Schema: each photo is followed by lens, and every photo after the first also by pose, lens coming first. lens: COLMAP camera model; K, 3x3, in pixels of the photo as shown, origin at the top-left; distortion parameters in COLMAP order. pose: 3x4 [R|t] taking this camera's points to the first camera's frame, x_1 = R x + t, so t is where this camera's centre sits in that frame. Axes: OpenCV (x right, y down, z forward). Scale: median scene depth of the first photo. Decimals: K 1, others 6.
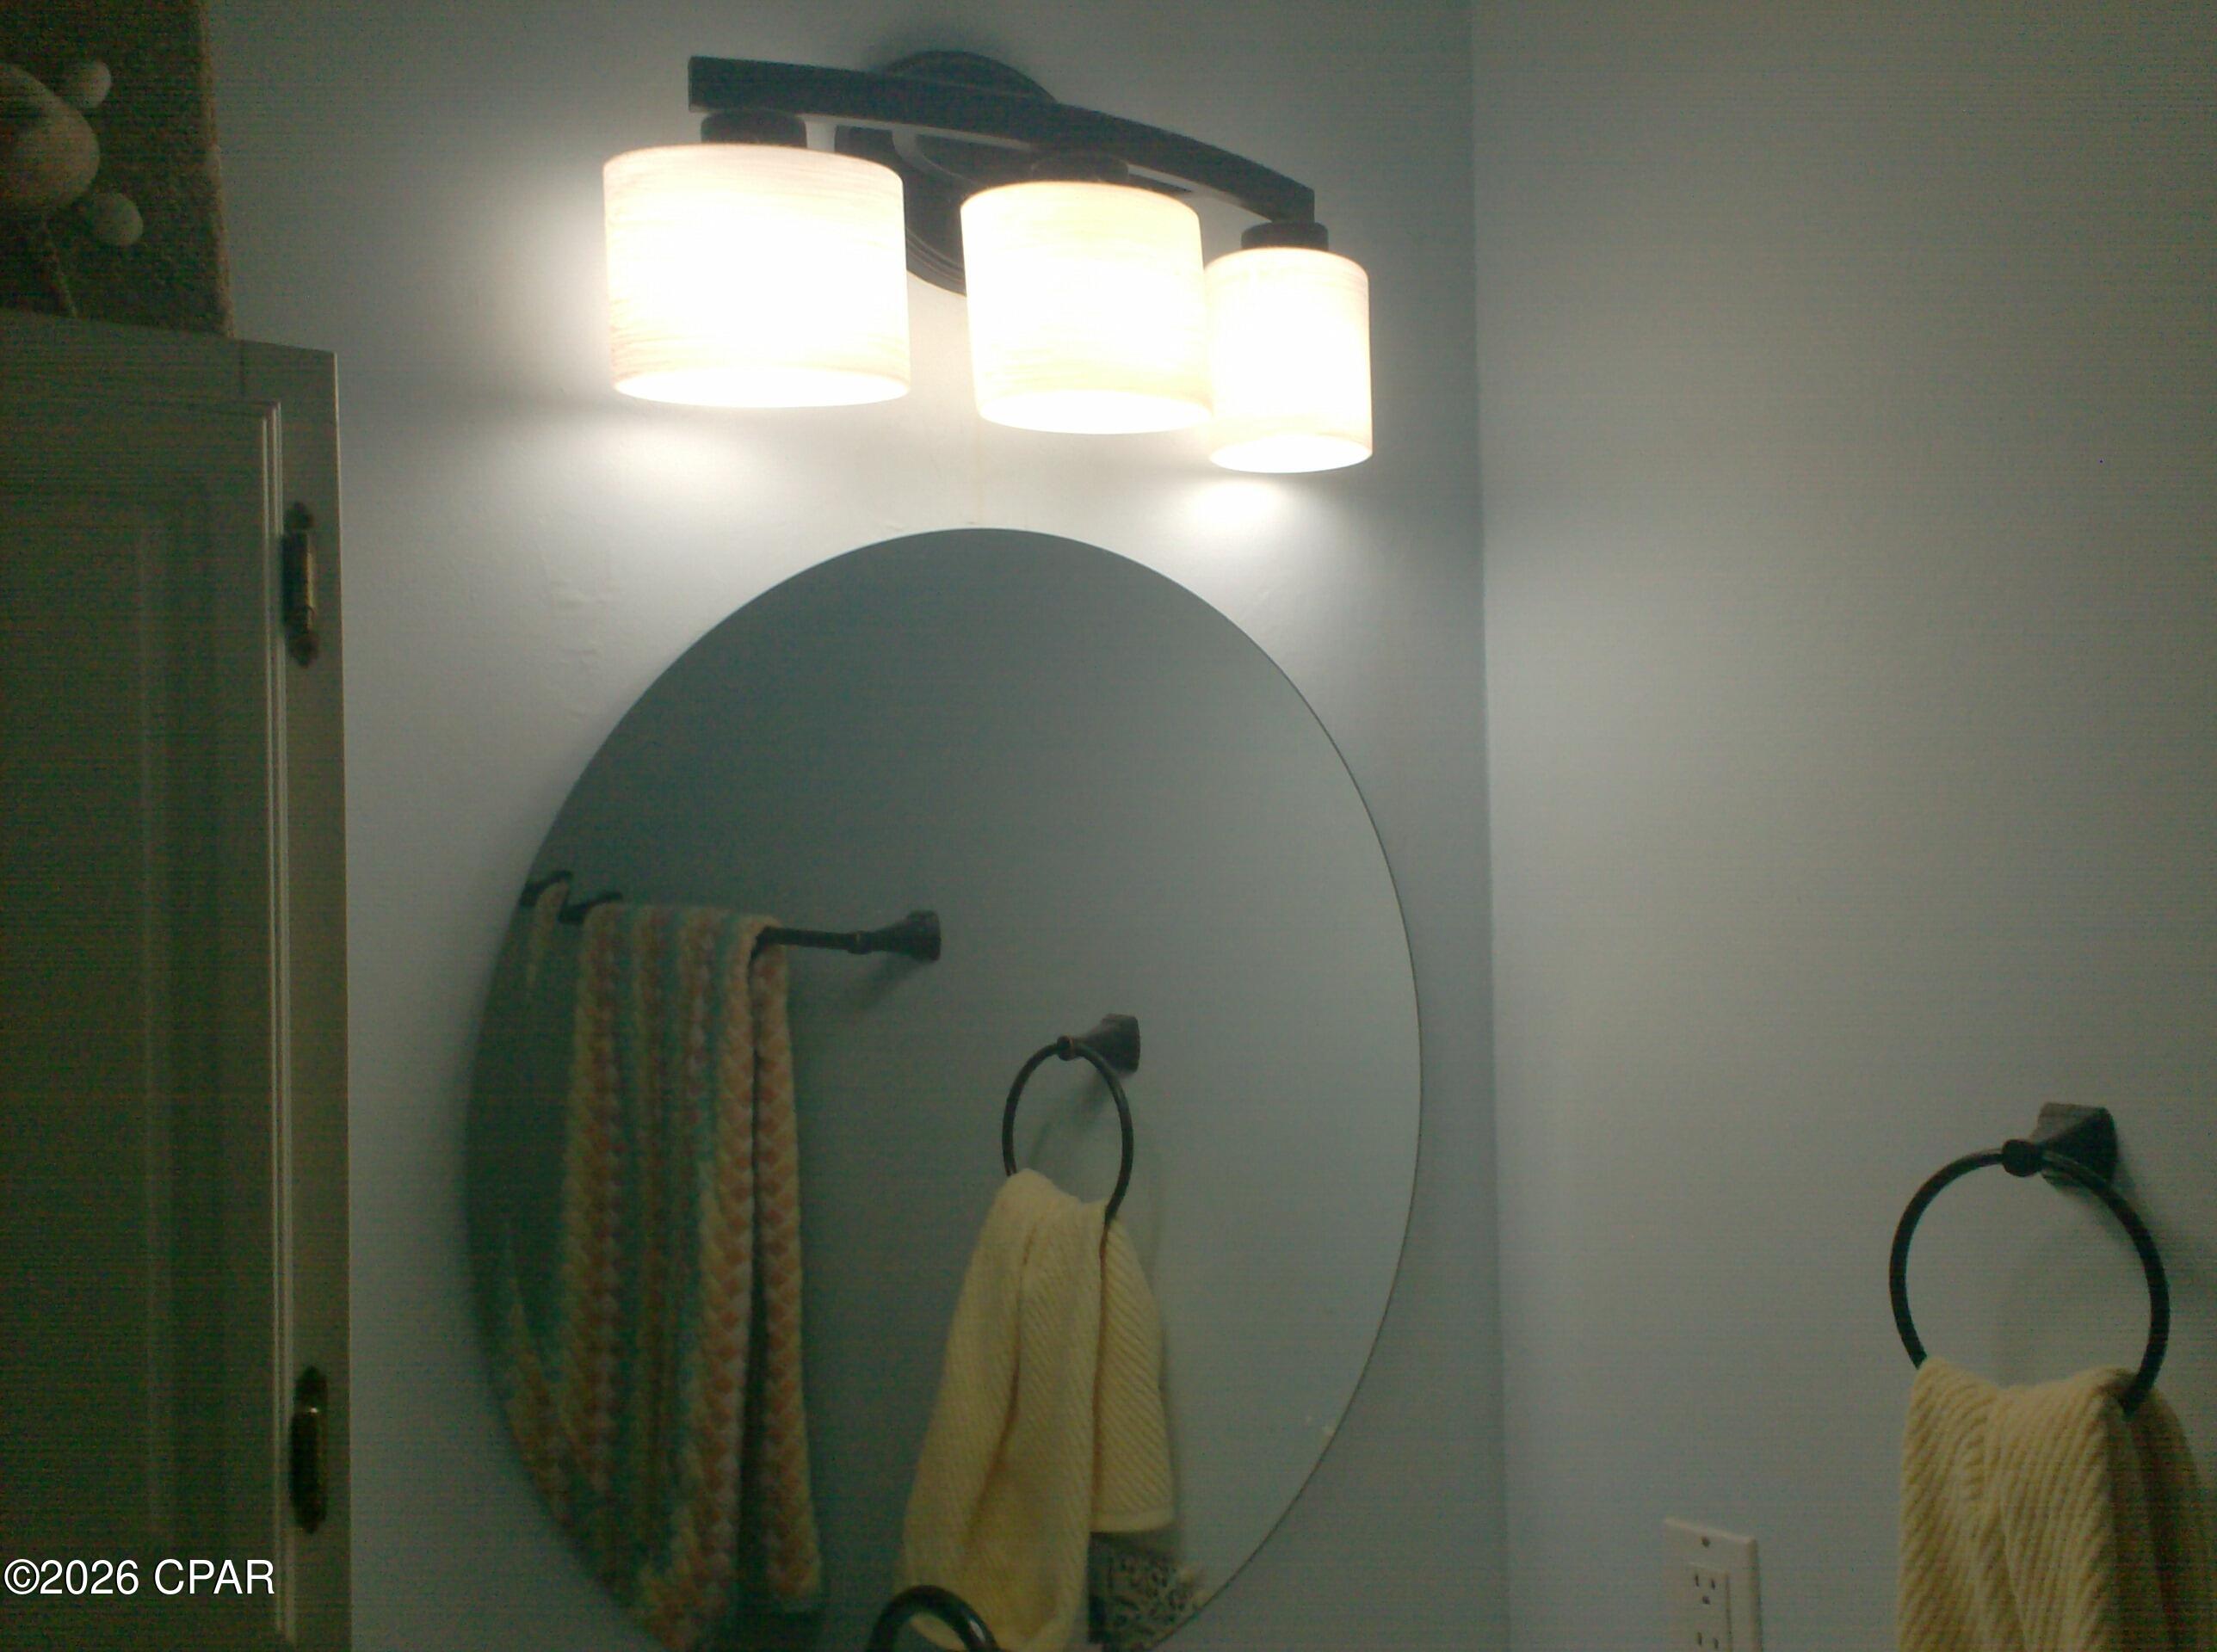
lens RADIAL K [[2330.5, 0, 1108.5], [0, 2330.5, 826.0], [0, 0, 1]] dist [0.098391, -0.180684]
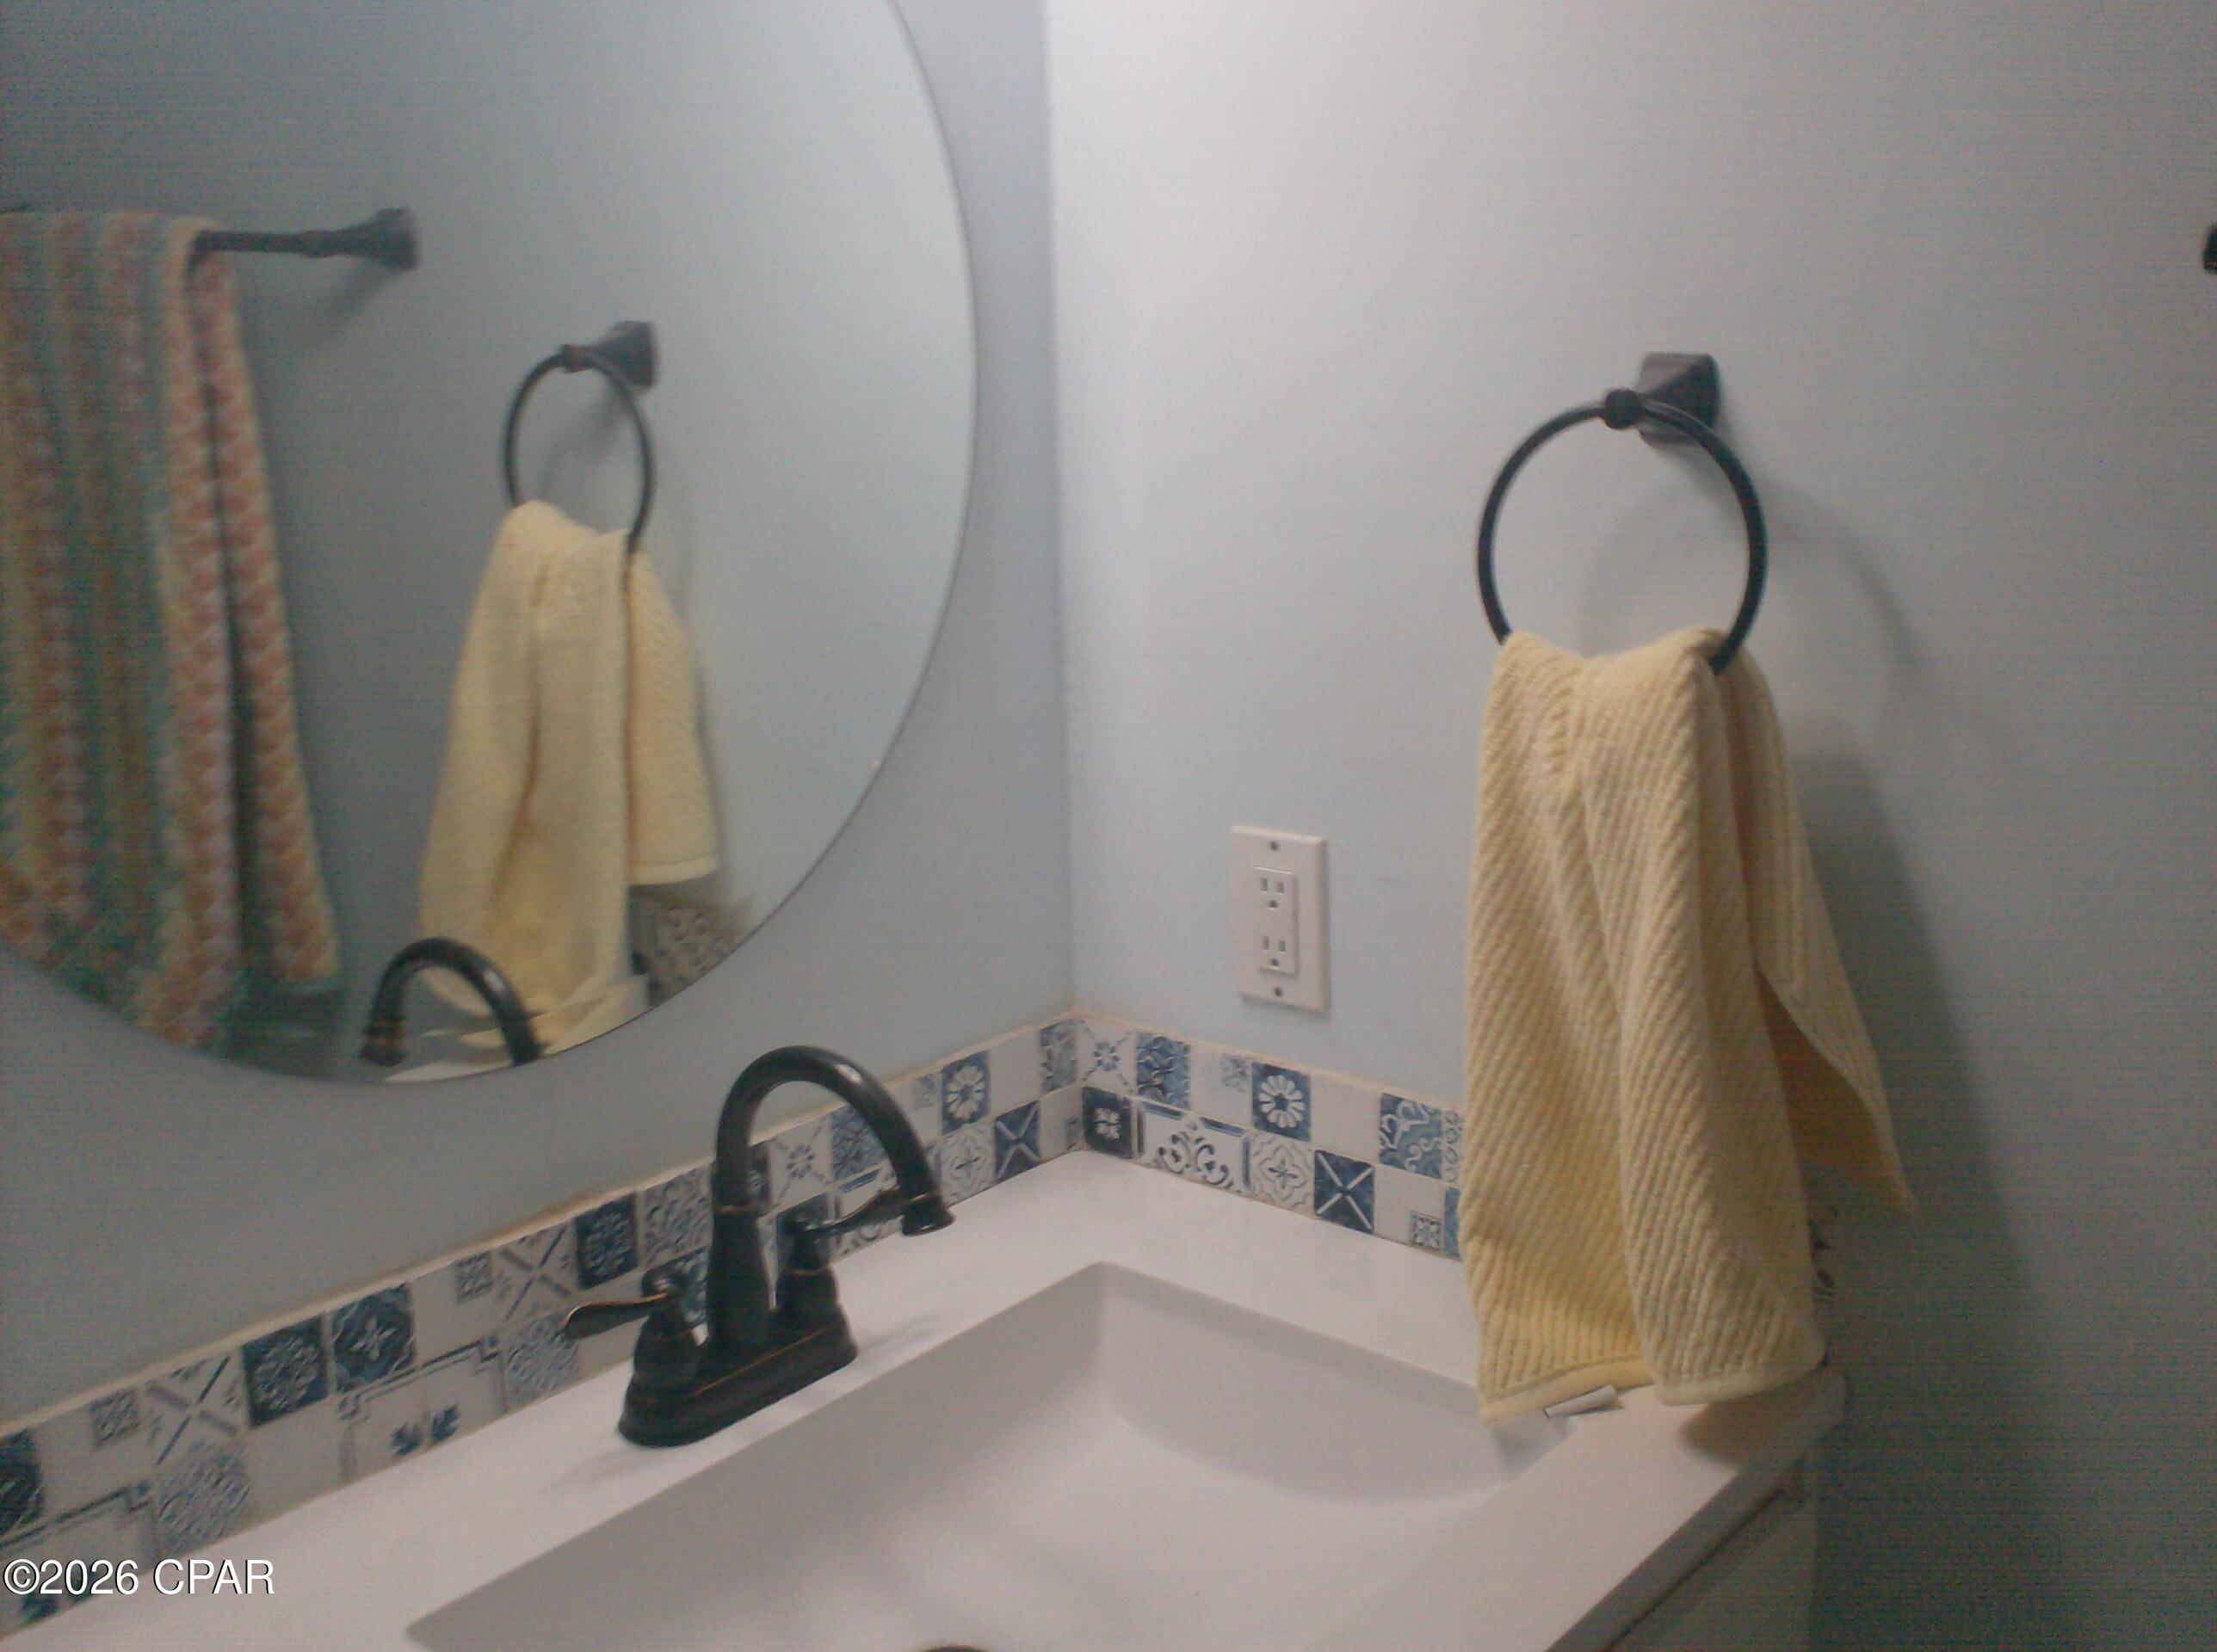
lens RADIAL K [[2330.5, 0, 1108.5], [0, 2330.5, 826.0], [0, 0, 1]] dist [0.098391, -0.180684]
pose [[0.982469, -0.046909, 0.180430, 0.019207], [0.000822, 0.968907, 0.247425, 0.070997], [-0.186427, -0.242939, 0.951959, 0.129518]]
